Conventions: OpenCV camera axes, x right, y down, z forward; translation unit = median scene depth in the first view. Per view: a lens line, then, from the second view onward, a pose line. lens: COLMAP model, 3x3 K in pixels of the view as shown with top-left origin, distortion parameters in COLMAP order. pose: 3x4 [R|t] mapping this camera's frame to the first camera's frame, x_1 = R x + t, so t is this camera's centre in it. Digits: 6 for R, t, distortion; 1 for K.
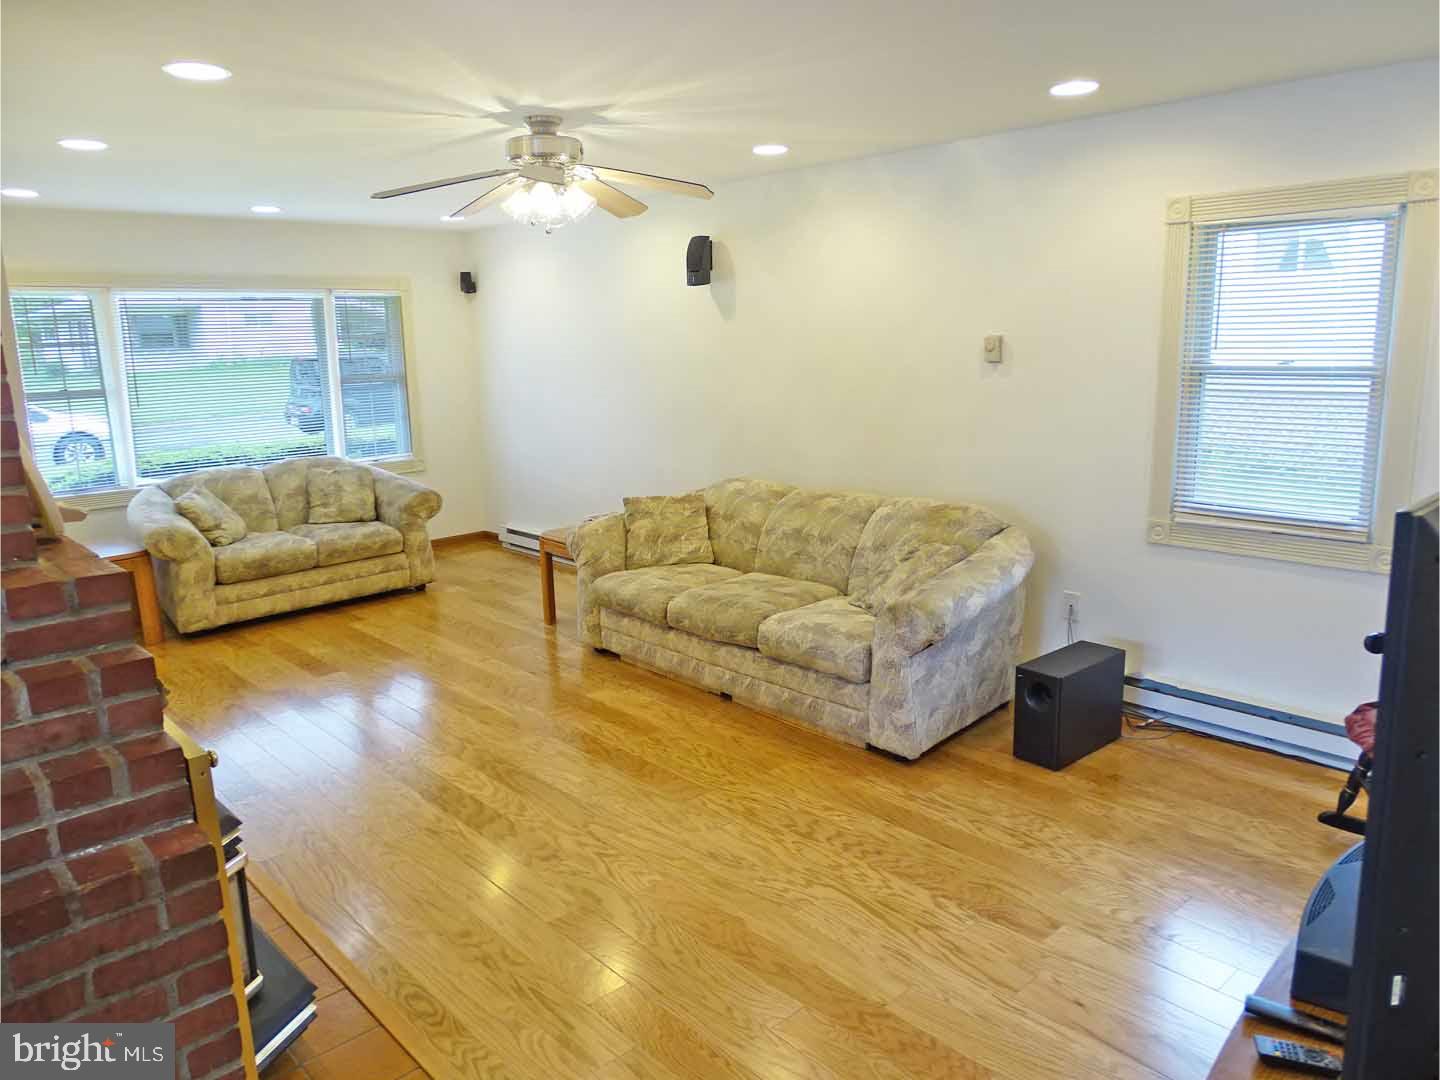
lens RADIAL K [[1023.6, 0, 718.9], [0, 1023.6, 533.2], [0, 0, 1]] dist [-0.002599, 0.006502]
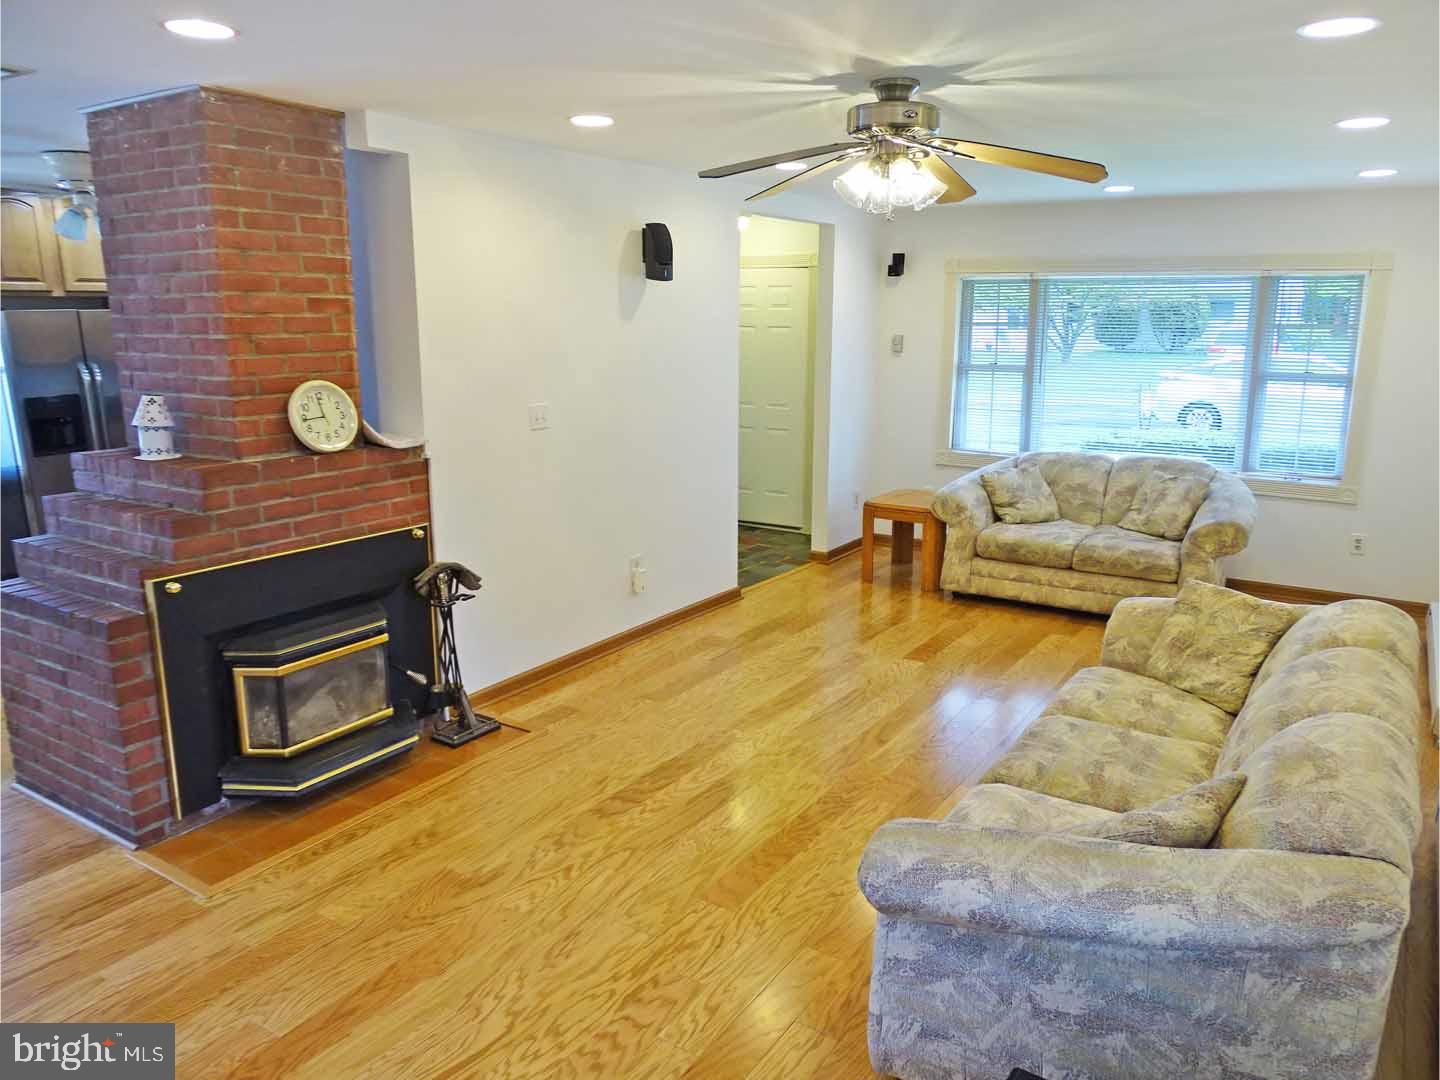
lens RADIAL K [[1023.6, 0, 744.5], [0, 1023.6, 535.8], [0, 0, 1]] dist [-0.002599, 0.006502]
pose [[0.254541, 0.237492, -0.937447, 0.632896], [-0.197678, 0.961686, 0.189958, -0.179127], [0.946643, 0.136960, 0.291736, 0.662601]]
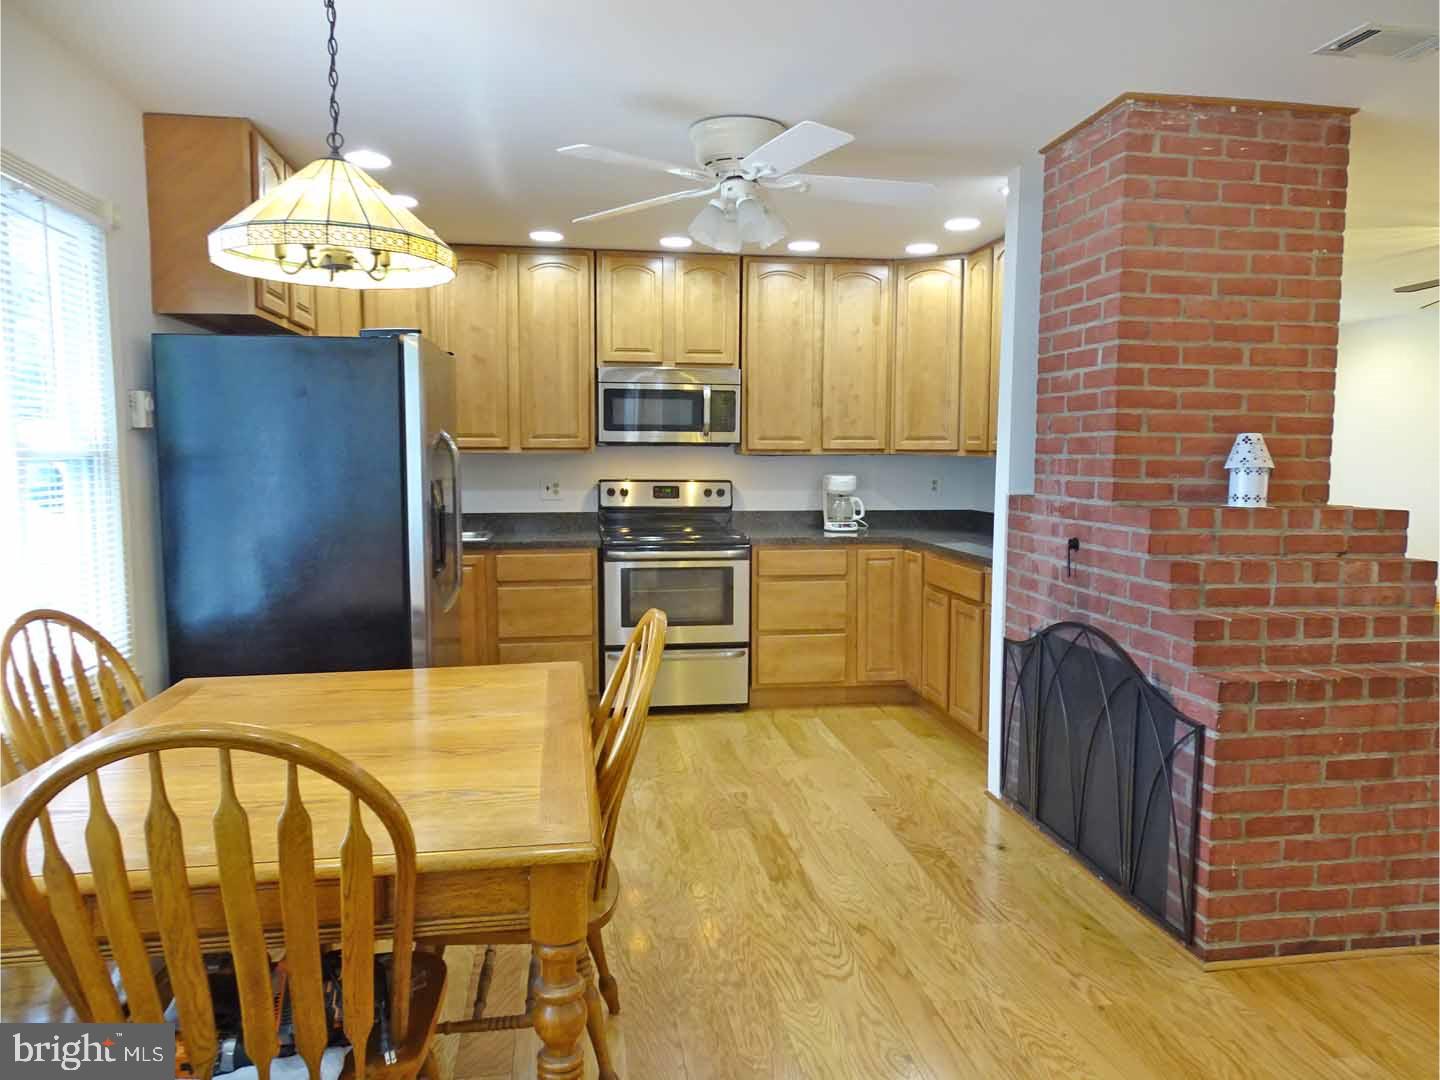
lens RADIAL K [[1023.6, 0, 719.5], [0, 1023.6, 528.9], [0, 0, 1]] dist [-0.002599, 0.006502]
pose [[0.830405, 0.083057, -0.550935, -0.282619], [-0.144187, 0.987176, -0.068504, 0.159418], [0.538180, 0.136324, 0.831732, -0.438744]]
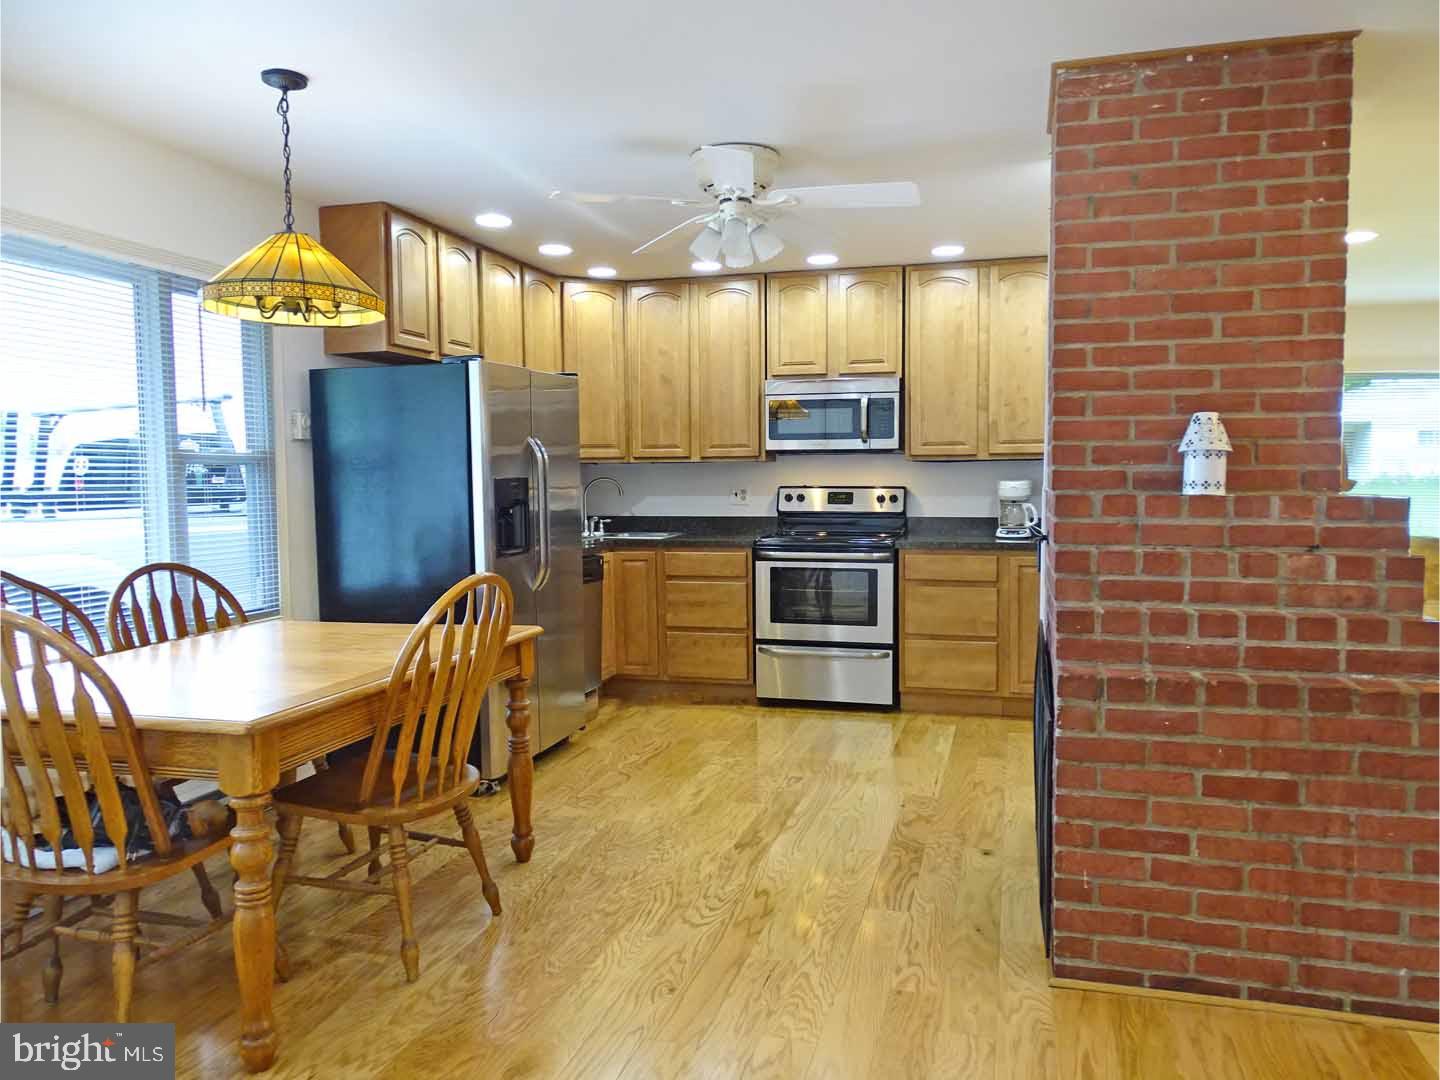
lens RADIAL K [[1023.6, 0, 724.3], [0, 1023.6, 524.3], [0, 0, 1]] dist [-0.002599, 0.006502]
pose [[0.523883, 0.072495, -0.848700, 0.042013], [-0.178992, 0.983494, -0.026478, 0.128403], [0.832772, 0.165782, 0.528212, -0.214157]]
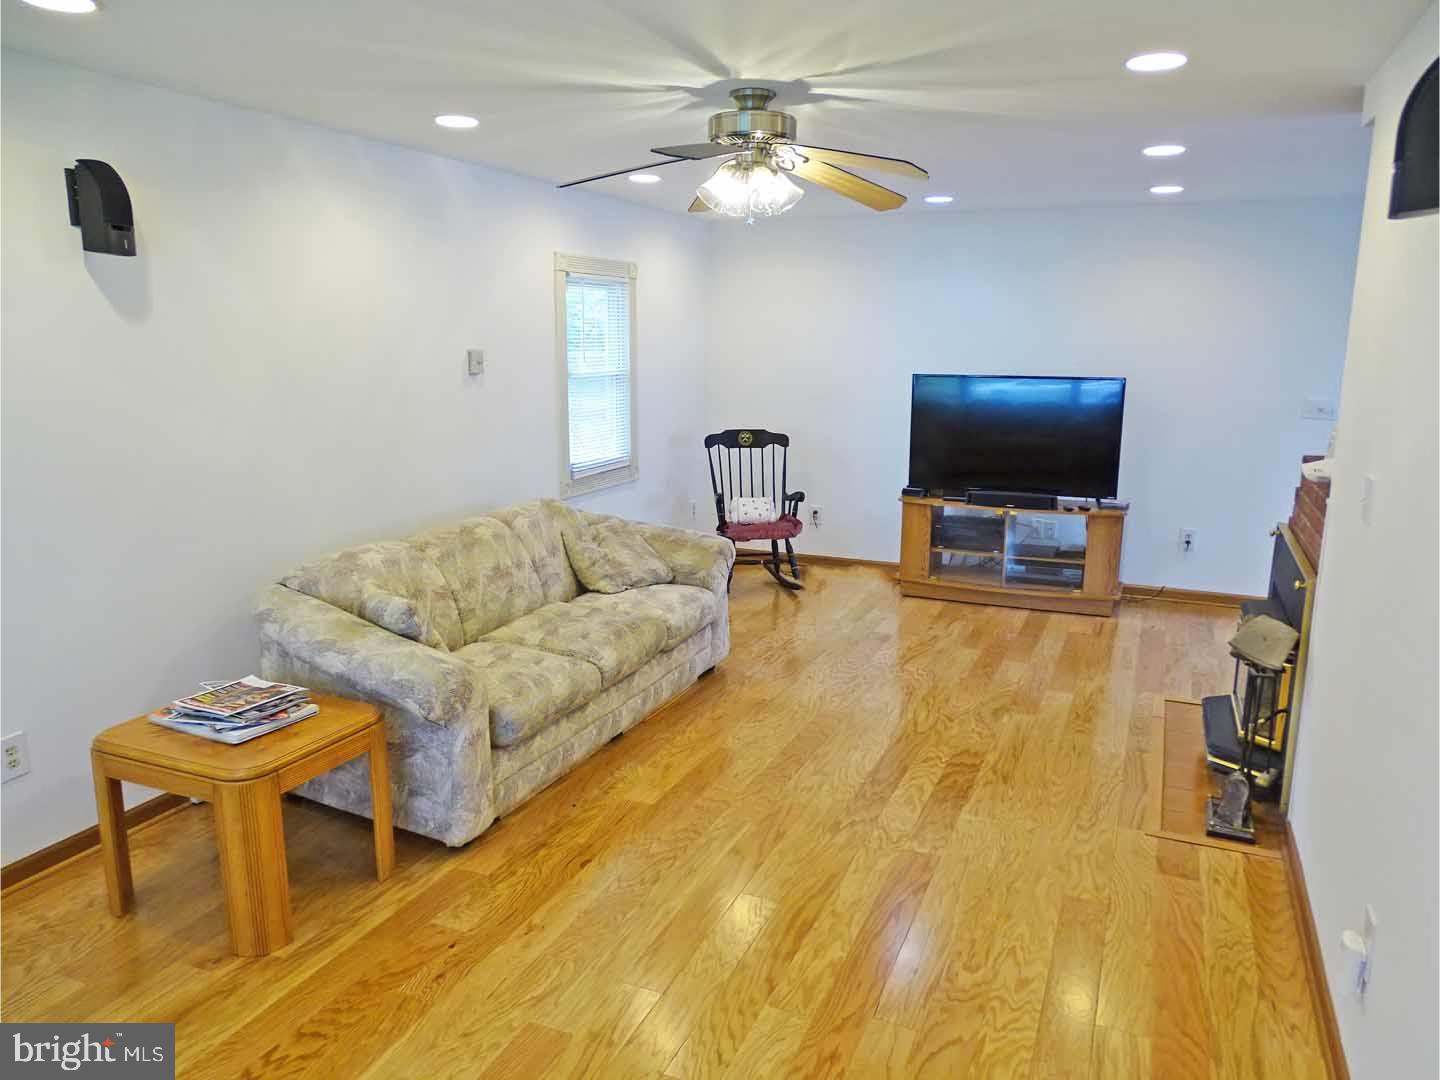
lens RADIAL K [[1023.6, 0, 742.7], [0, 1023.6, 530.4], [0, 0, 1]] dist [-0.002599, 0.006502]
pose [[-0.418437, -0.156399, 0.894679, -0.959518], [0.175504, 0.952573, 0.248602, -0.260315], [-0.891128, 0.261044, -0.371143, 1.362393]]
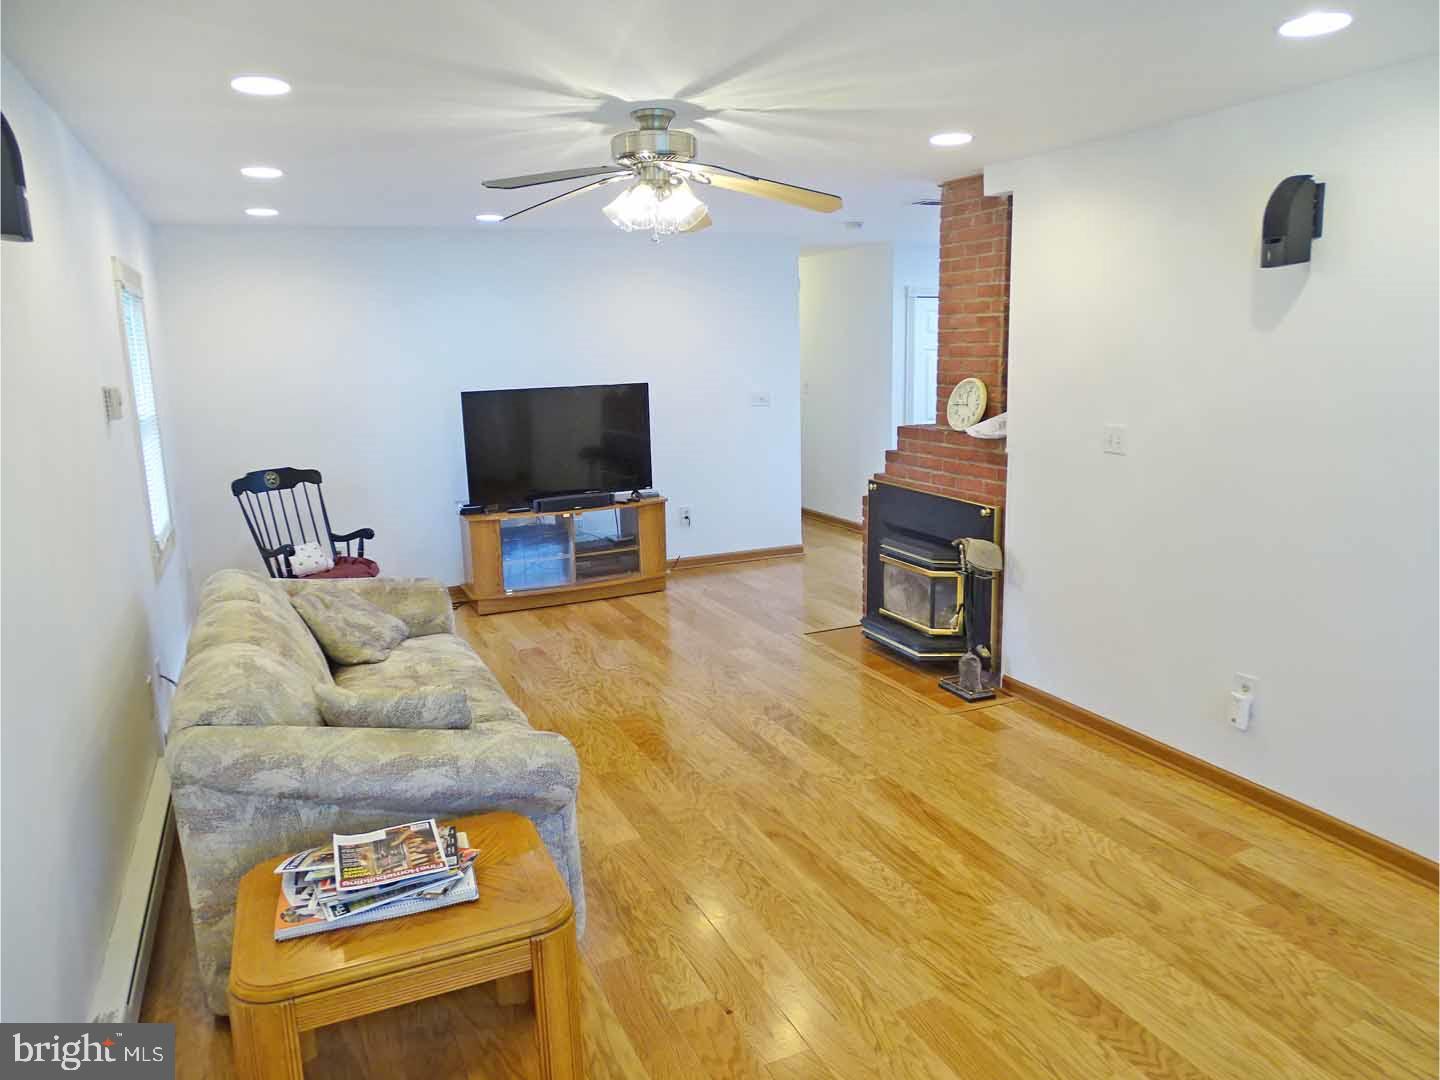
lens RADIAL K [[1023.6, 0, 709.4], [0, 1023.6, 526.9], [0, 0, 1]] dist [-0.002599, 0.006502]
pose [[-0.944360, -0.010498, 0.328747, -0.490064], [0.109827, 0.932061, 0.345254, -0.359001], [-0.310037, 0.362149, -0.879048, 1.814818]]
